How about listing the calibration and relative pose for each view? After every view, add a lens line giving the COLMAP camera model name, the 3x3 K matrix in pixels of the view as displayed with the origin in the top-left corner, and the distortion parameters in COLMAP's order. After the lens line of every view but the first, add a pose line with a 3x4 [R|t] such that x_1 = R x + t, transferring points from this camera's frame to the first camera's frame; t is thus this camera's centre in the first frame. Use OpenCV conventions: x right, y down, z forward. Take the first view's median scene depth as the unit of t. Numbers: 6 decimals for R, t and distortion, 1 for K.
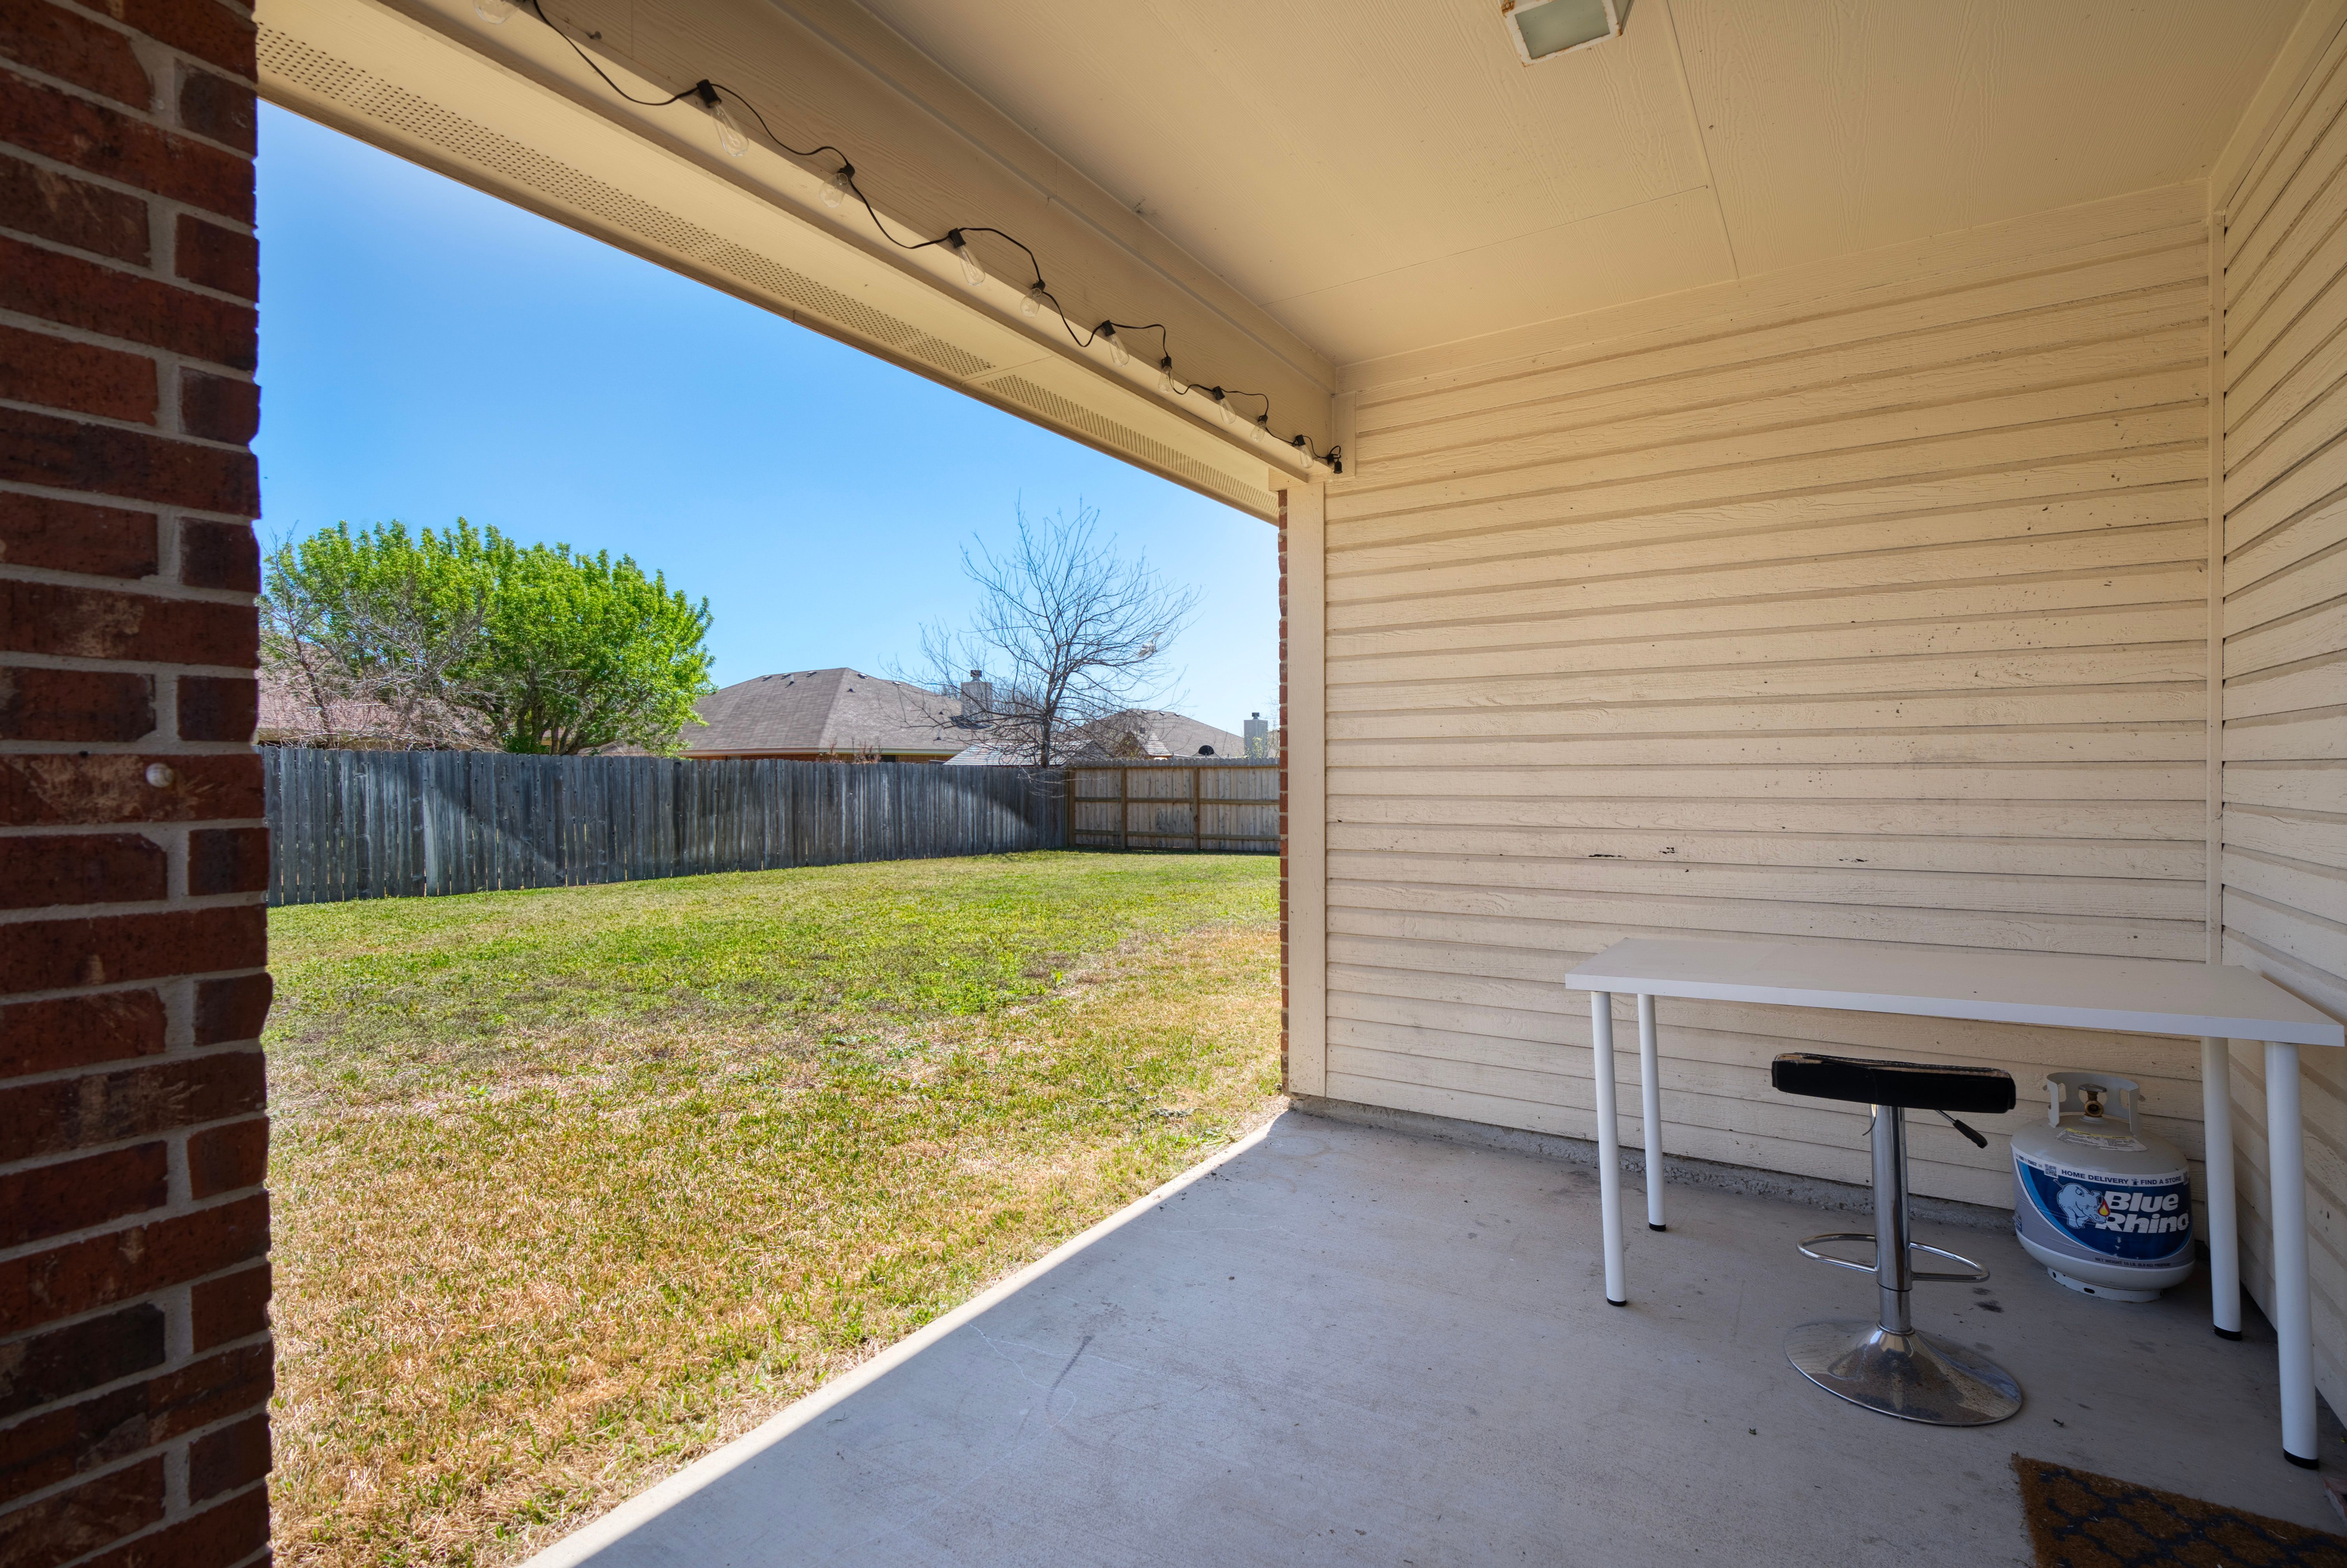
lens RADIAL K [[1067.3, 0, 1186.2], [0, 1067.3, 784.7], [0, 0, 1]] dist [-0.001656, 0.002758]
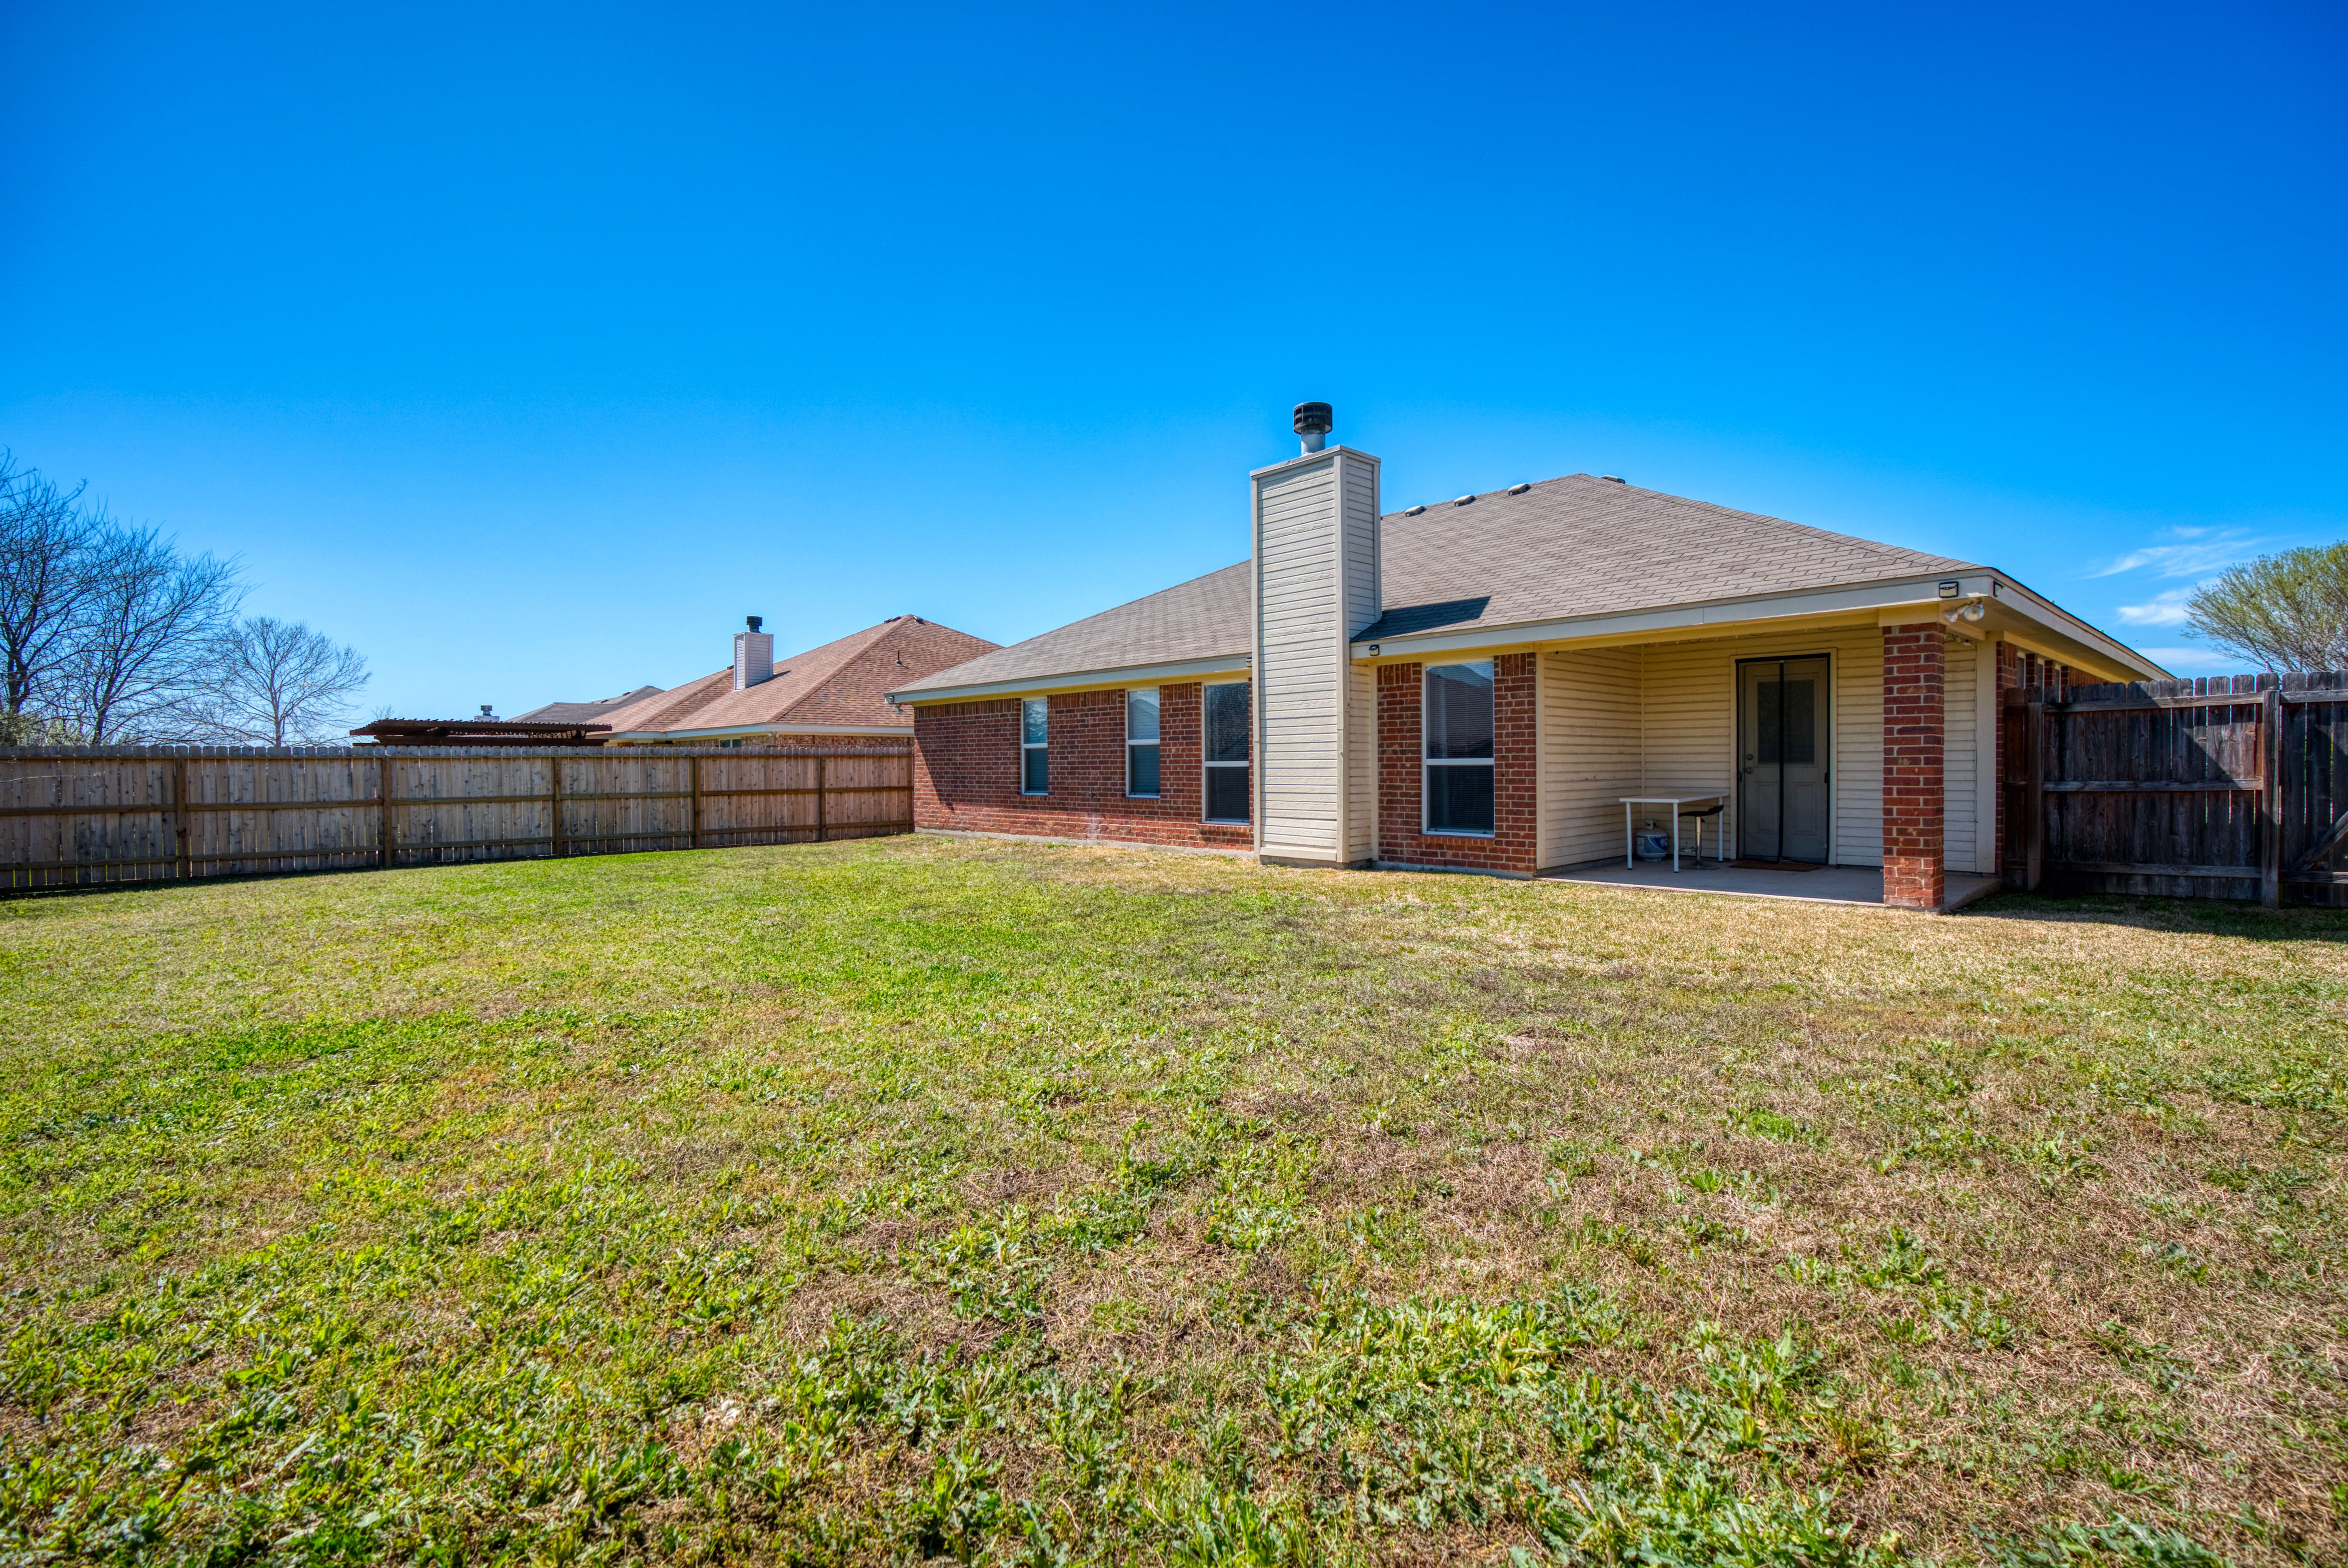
lens RADIAL K [[1067.7, 0, 1178.4], [0, 1067.7, 780.8], [0, 0, 1]] dist [-0.001656, 0.002758]
pose [[0.249619, -0.012640, 0.968262, -0.538311], [0.016380, 0.999827, 0.008829, 0.002823], [-0.968206, 0.013656, 0.249783, 0.230060]]
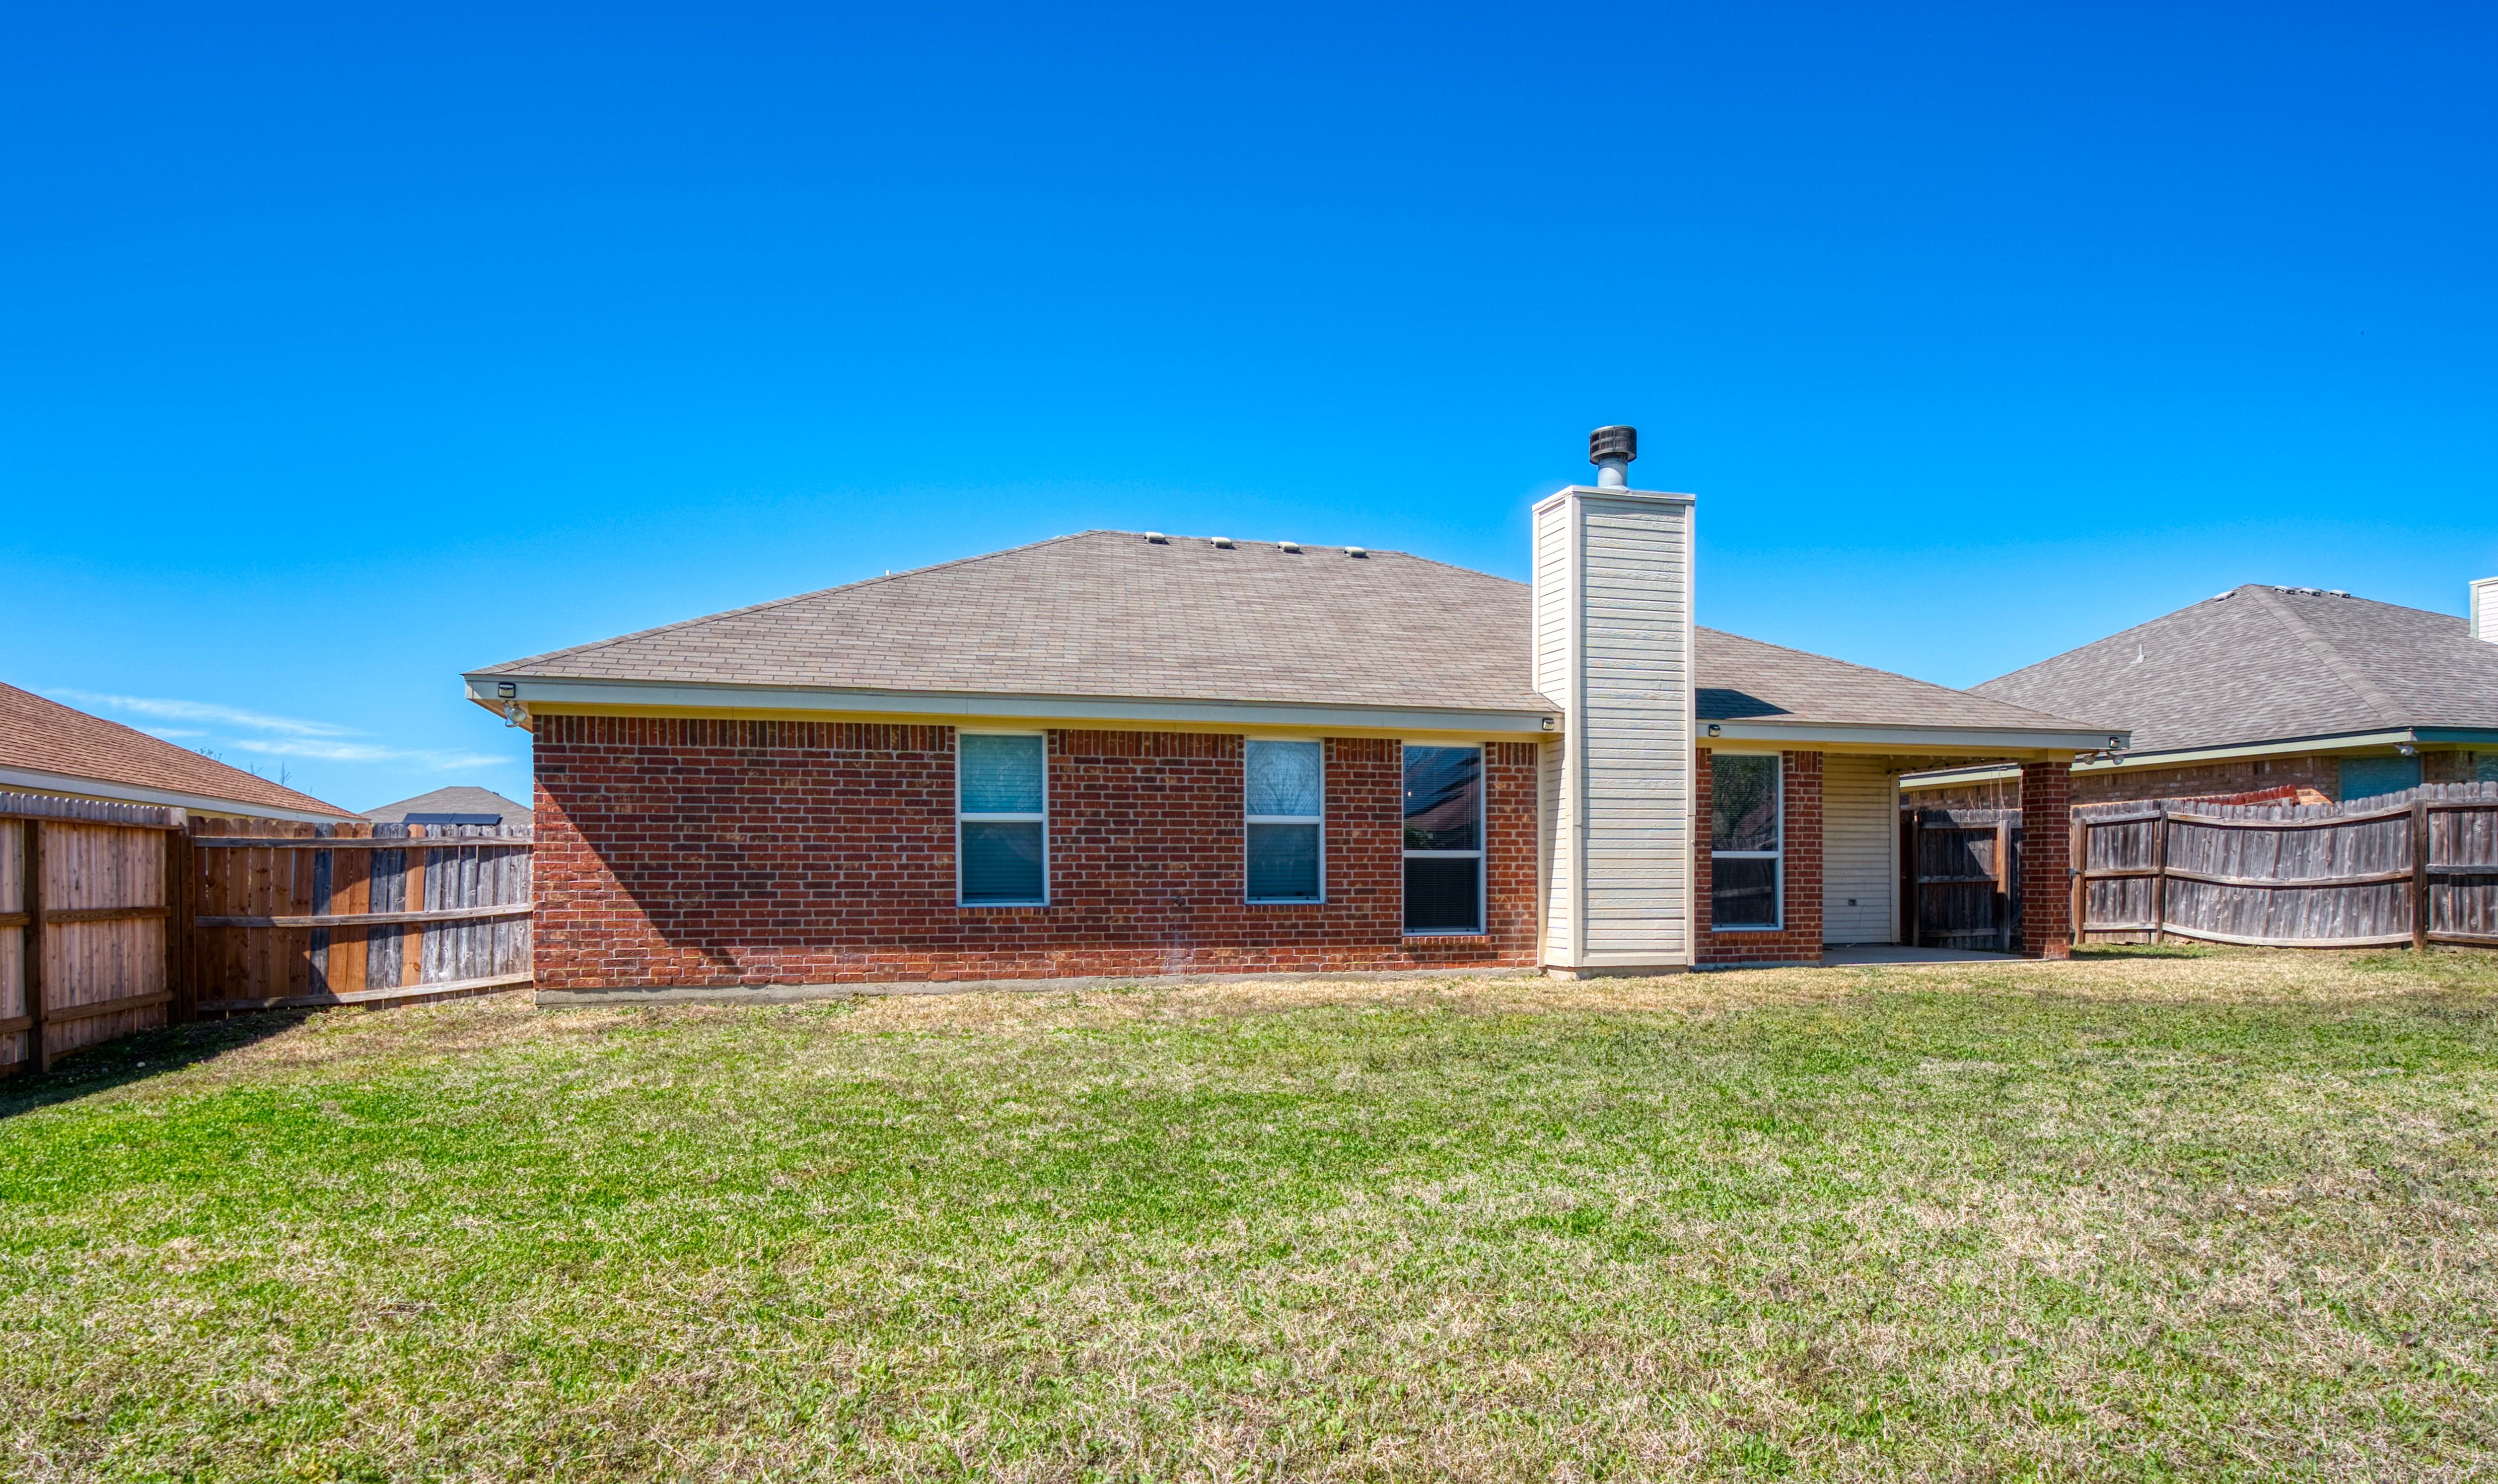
lens RADIAL K [[1373.4, 0, 1179.5], [0, 1373.4, 884.9], [0, 0, 1]] dist [-0.007220, 0.002309]
pose [[-0.755629, 0.007787, 0.654954, -0.200235], [0.014513, 0.999883, 0.004856, 0.008200], [-0.654840, 0.013175, -0.755653, 0.947214]]
